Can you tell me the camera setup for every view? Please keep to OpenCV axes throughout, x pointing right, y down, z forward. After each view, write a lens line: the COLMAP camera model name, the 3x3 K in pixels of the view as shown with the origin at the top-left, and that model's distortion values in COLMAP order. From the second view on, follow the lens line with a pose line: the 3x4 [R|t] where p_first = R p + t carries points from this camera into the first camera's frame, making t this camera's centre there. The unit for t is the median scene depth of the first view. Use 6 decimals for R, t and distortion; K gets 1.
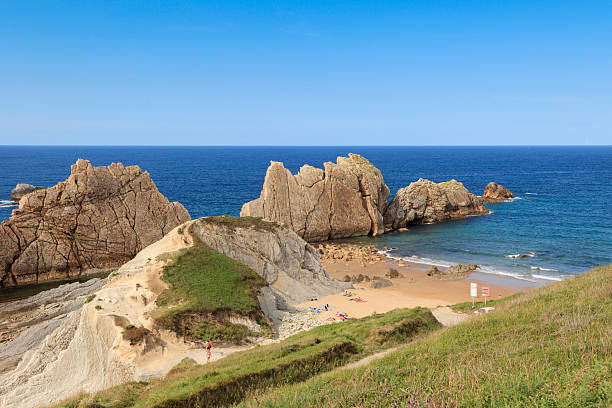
lens RADIAL K [[605.6, 0, 304.8], [0, 605.6, 202.6], [0, 0, 1]] dist [0.039103, 0.000000]
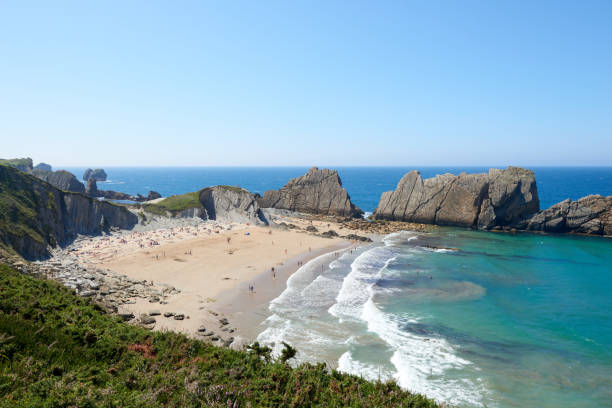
lens RADIAL K [[436.5, 0, 305.2], [0, 436.5, 208.4], [0, 0, 1]] dist [0.006477, 0.003824]
pose [[0.251680, 0.098439, -0.962791, 1.022024], [-0.088784, 0.992967, 0.078316, -0.032466], [0.963729, 0.065770, 0.258650, 0.446358]]
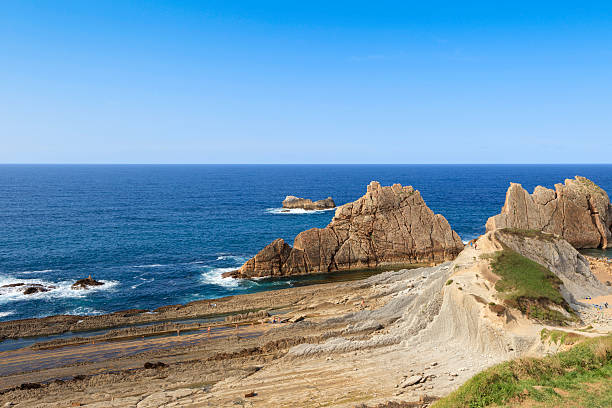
lens RADIAL K [[515.1, 0, 310.5], [0, 515.1, 202.4], [0, 0, 1]] dist [0.050776, -0.006076]
pose [[0.950249, 0.023037, -0.310639, -0.115748], [-0.029070, 0.999468, -0.014805, -0.002032], [0.310133, 0.023099, 0.950413, -0.113701]]
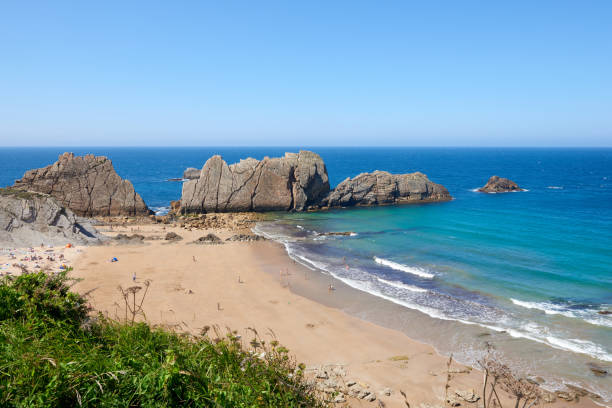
lens RADIAL K [[436.5, 0, 311.4], [0, 436.5, 201.6], [0, 0, 1]] dist [0.006477, 0.003824]
pose [[0.910466, 0.056426, -0.409718, 0.609542], [-0.040448, 0.998049, 0.047568, -0.015489], [0.411602, -0.026737, 0.910971, 0.144791]]
